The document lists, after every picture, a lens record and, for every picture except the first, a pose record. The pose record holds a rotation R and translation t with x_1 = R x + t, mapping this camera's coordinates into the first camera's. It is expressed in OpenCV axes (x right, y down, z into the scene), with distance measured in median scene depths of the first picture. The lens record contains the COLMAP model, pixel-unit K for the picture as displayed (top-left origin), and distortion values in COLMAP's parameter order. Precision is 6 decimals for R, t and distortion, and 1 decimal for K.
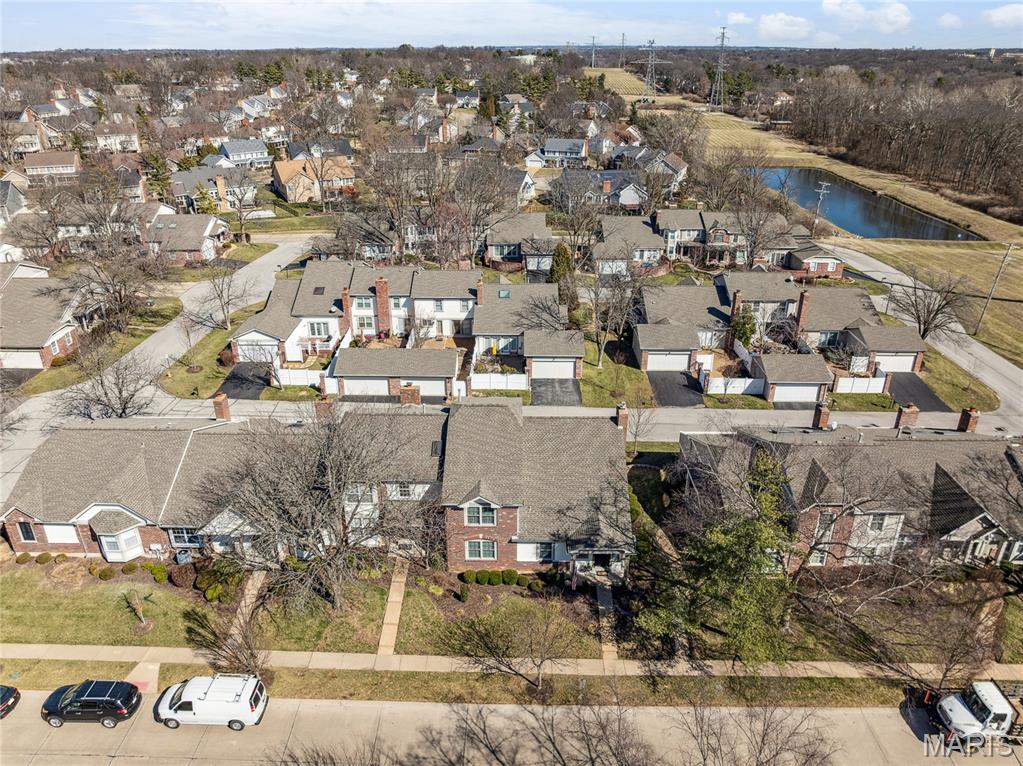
lens RADIAL K [[714.2, 0, 511.0], [0, 714.2, 384.6], [0, 0, 1]] dist [-0.024141, -0.000637]
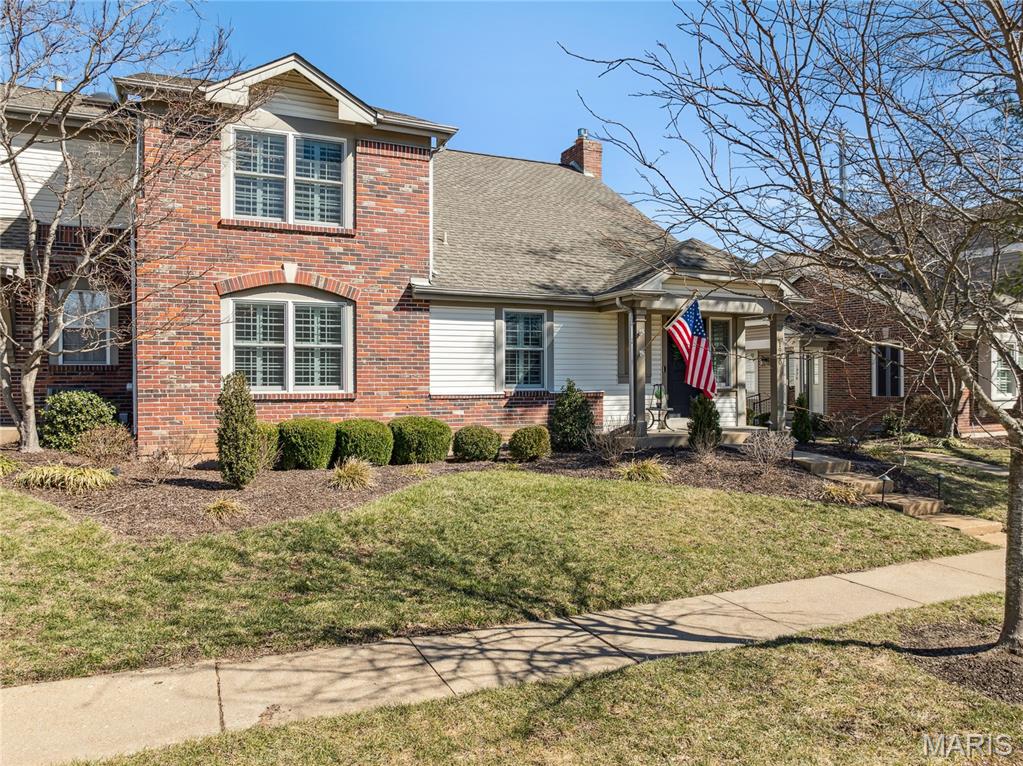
lens RADIAL K [[714.2, 0, 508.4], [0, 714.2, 381.3], [0, 0, 1]] dist [-0.024141, -0.000637]
pose [[0.905463, -0.006043, 0.424381, -0.085985], [0.183699, 0.906969, -0.379027, 0.386765], [-0.382610, 0.421154, 0.822337, 0.853576]]
